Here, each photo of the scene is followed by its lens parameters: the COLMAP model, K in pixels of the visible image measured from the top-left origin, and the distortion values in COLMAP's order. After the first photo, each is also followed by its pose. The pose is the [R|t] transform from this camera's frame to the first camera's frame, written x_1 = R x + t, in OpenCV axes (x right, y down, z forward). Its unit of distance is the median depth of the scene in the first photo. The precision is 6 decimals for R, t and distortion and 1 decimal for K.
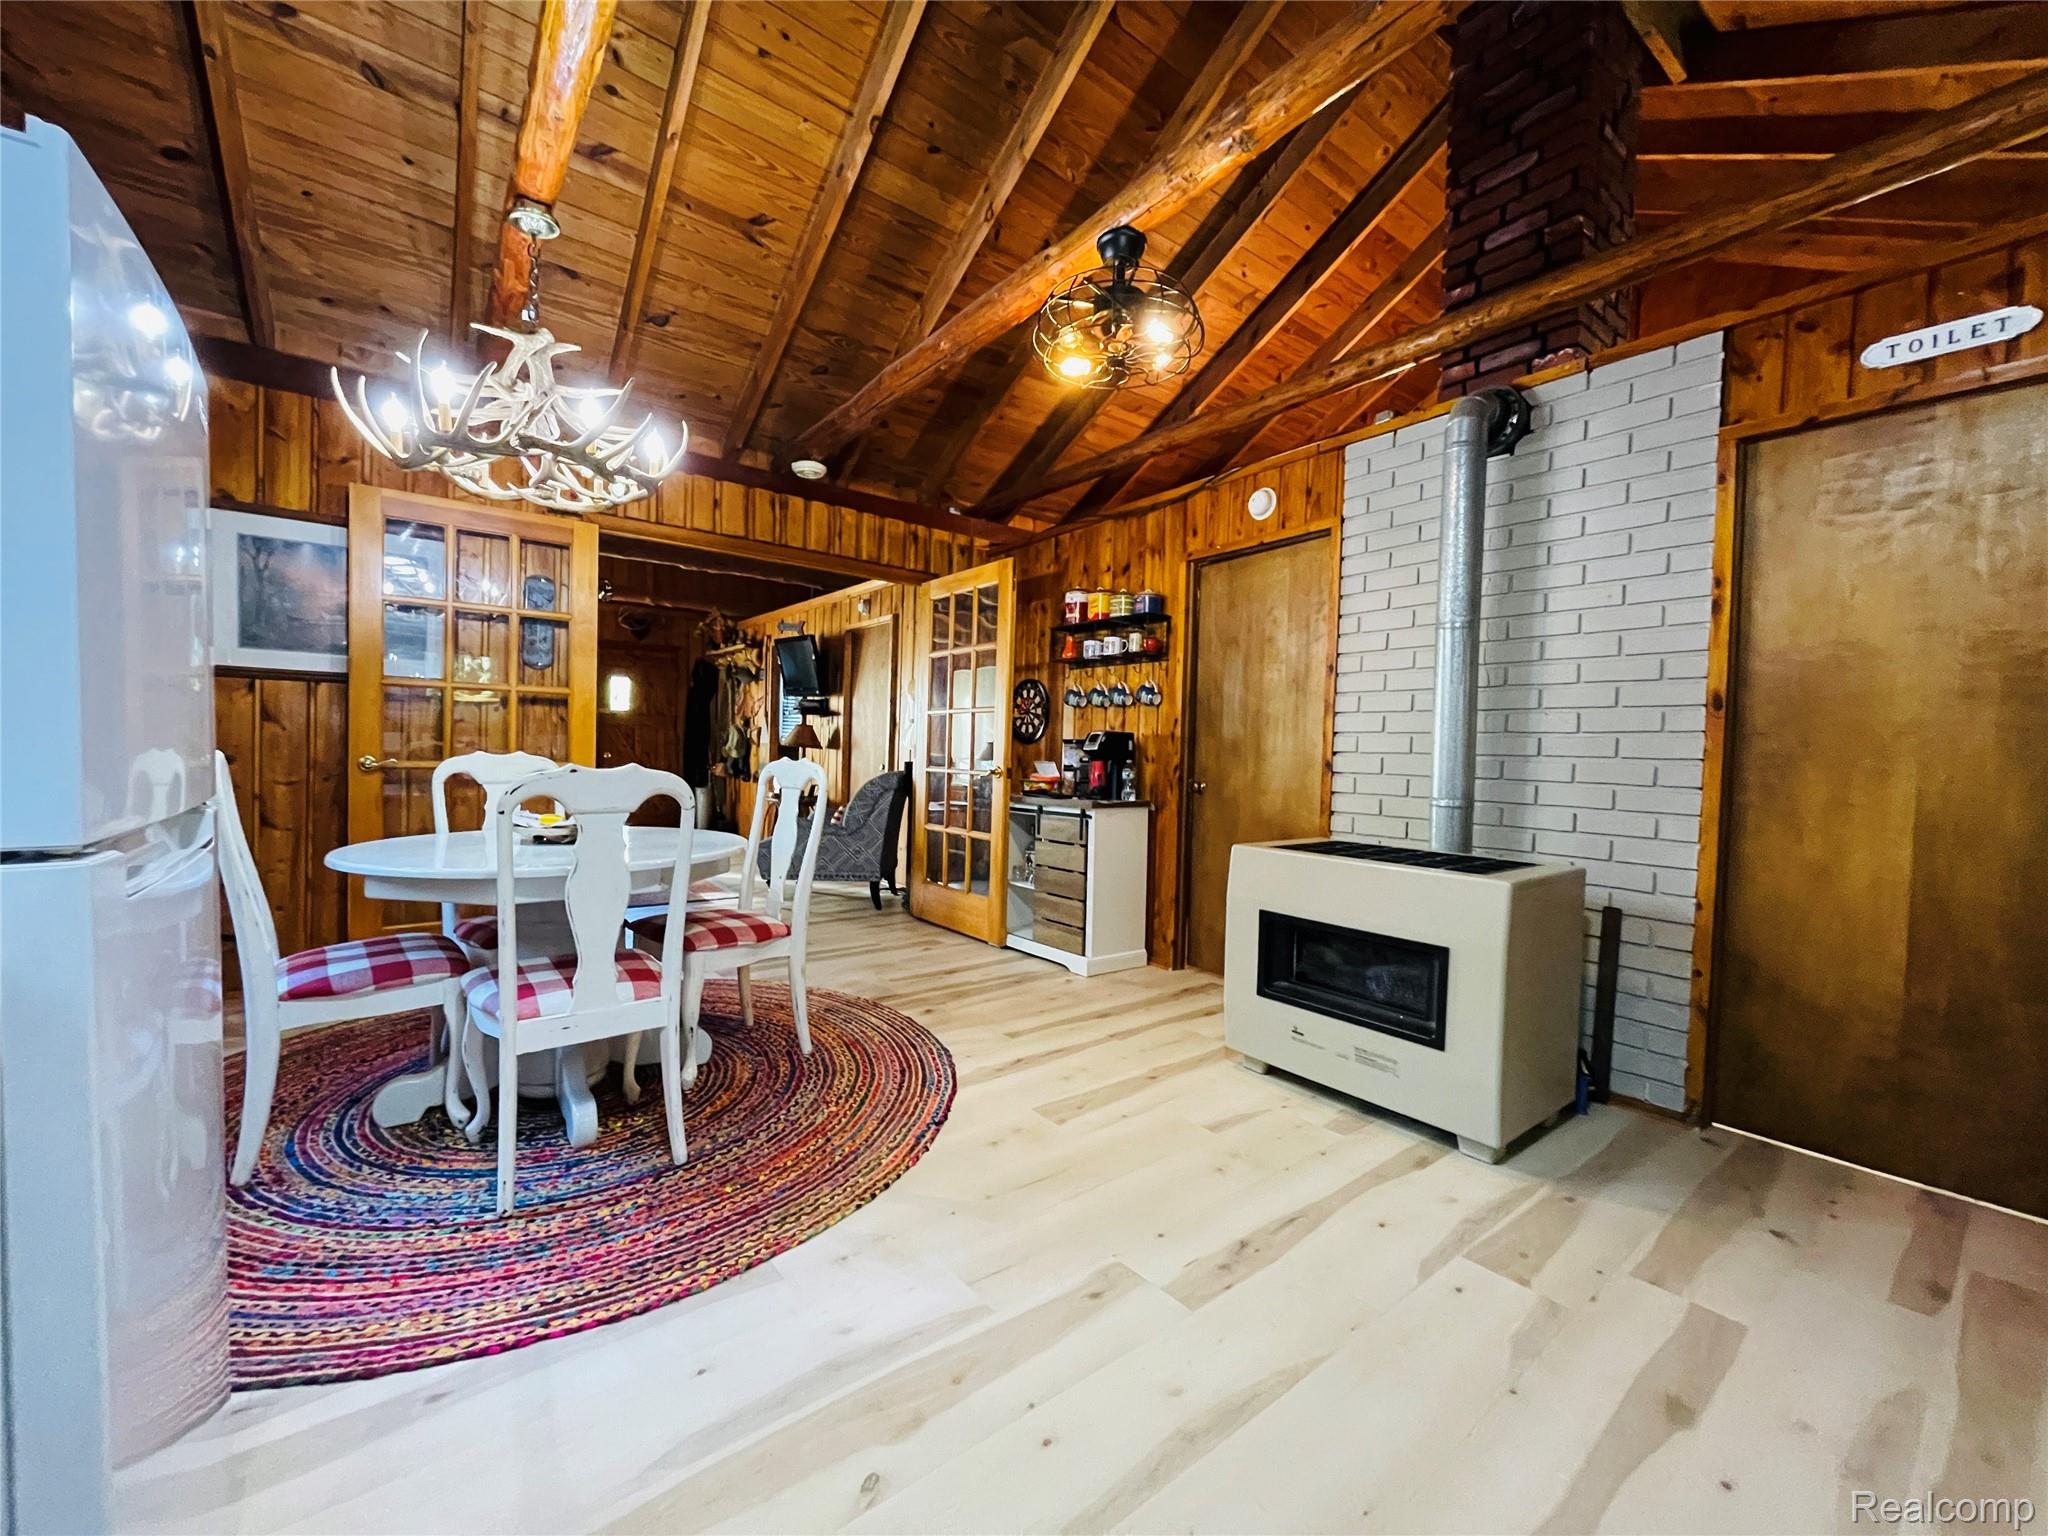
lens RADIAL K [[816.5, 0, 1022.8], [0, 816.5, 762.9], [0, 0, 1]] dist [0.002402, 0.000376]
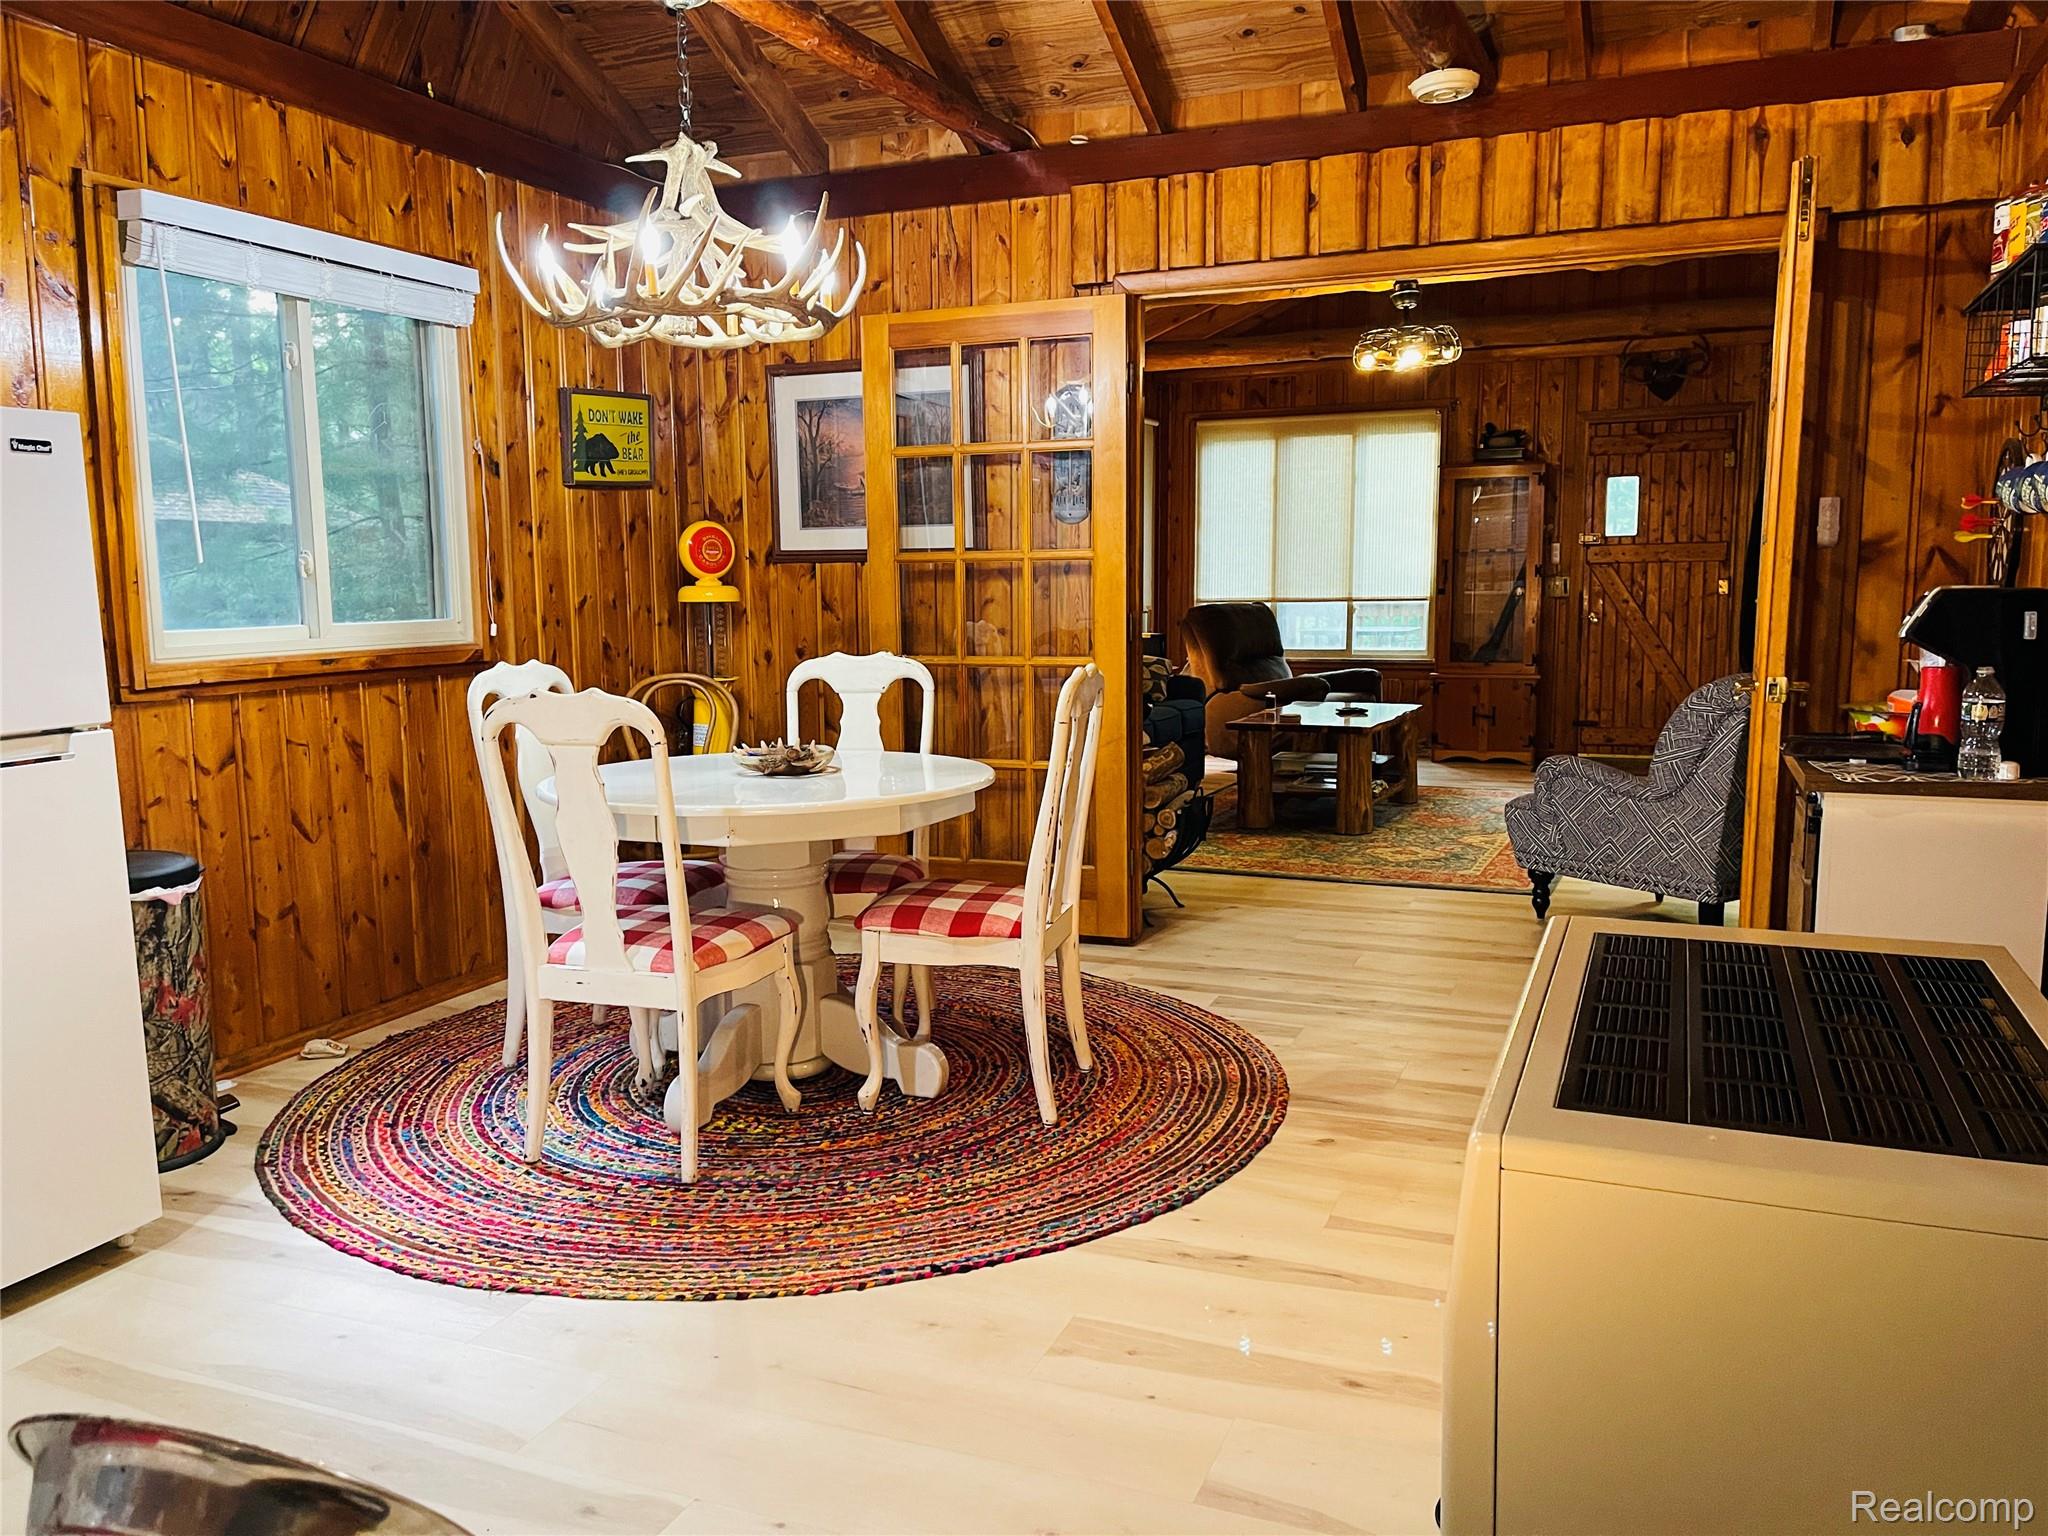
lens RADIAL K [[1542.2, 0, 1018.2], [0, 1542.2, 773.9], [0, 0, 1]] dist [0.043131, -0.000722]
pose [[0.497845, 0.079982, -0.863570, 0.755599], [0.010079, 0.995138, 0.097978, -0.042446], [0.867207, -0.057482, 0.494618, 0.401950]]
